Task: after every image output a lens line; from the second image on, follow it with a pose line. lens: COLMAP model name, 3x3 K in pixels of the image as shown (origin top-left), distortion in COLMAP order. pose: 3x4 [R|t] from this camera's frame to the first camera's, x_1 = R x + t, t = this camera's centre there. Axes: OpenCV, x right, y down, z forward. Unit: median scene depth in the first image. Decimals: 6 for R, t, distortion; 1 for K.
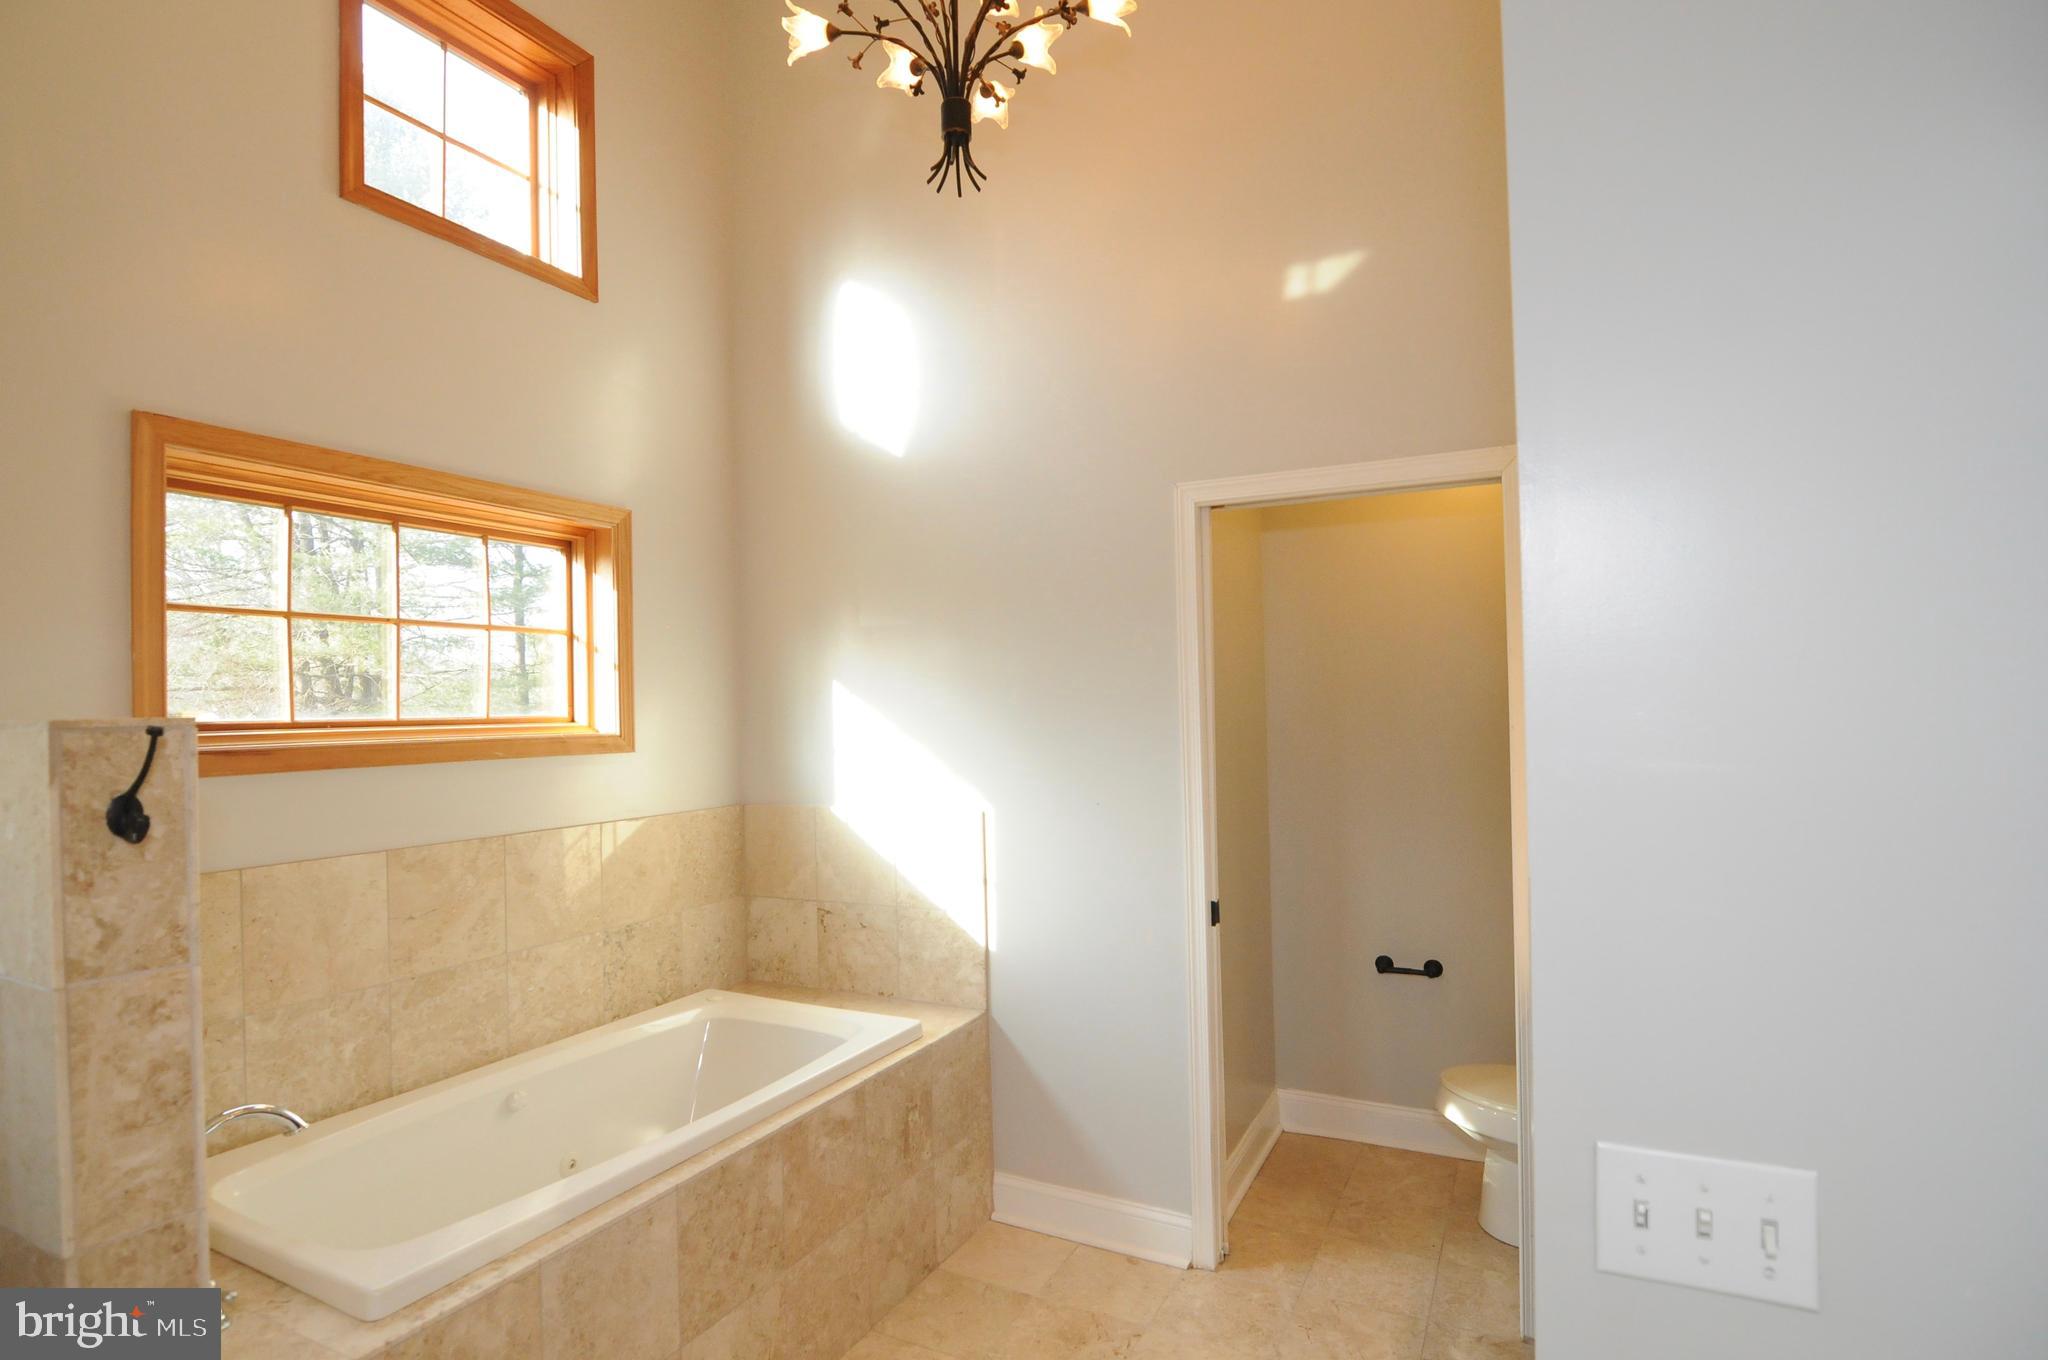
lens RADIAL K [[973.1, 0, 1023.8], [0, 973.1, 688.5], [0, 0, 1]] dist [-0.000431, 0.000078]
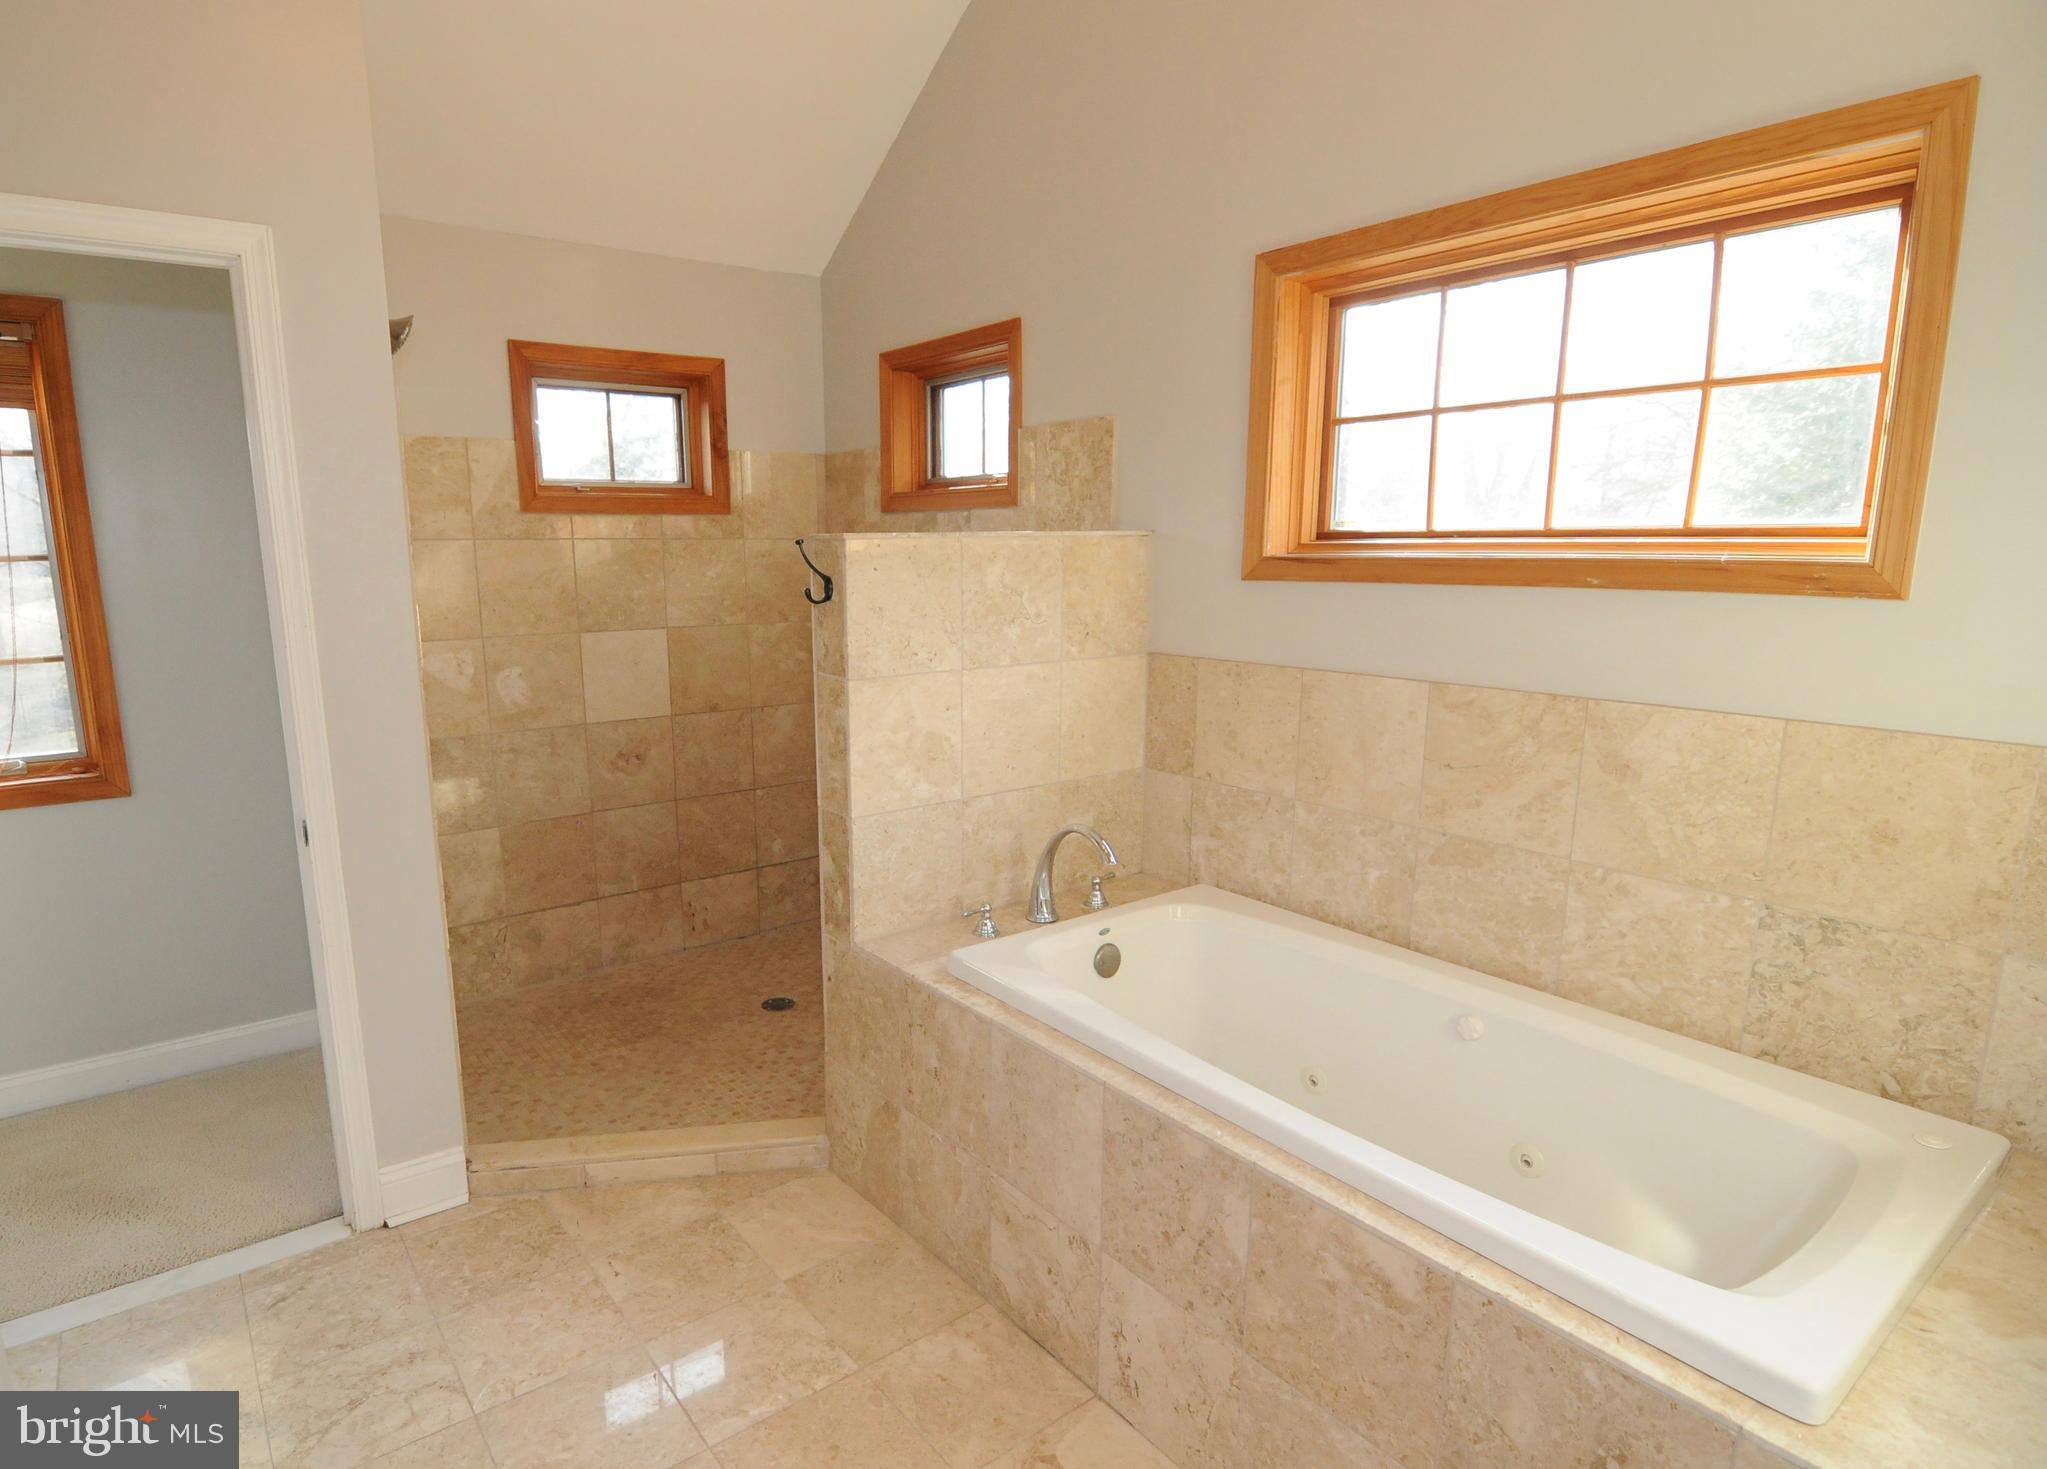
lens RADIAL K [[1100.0, 0, 920.4], [0, 1100.0, 741.8], [0, 0, 1]] dist [-0.000478, -0.006926]
pose [[-0.446944, 0.186381, -0.874930, 0.418046], [0.040317, 0.981258, 0.188436, 0.014755], [0.893653, 0.048946, -0.446082, 1.019427]]
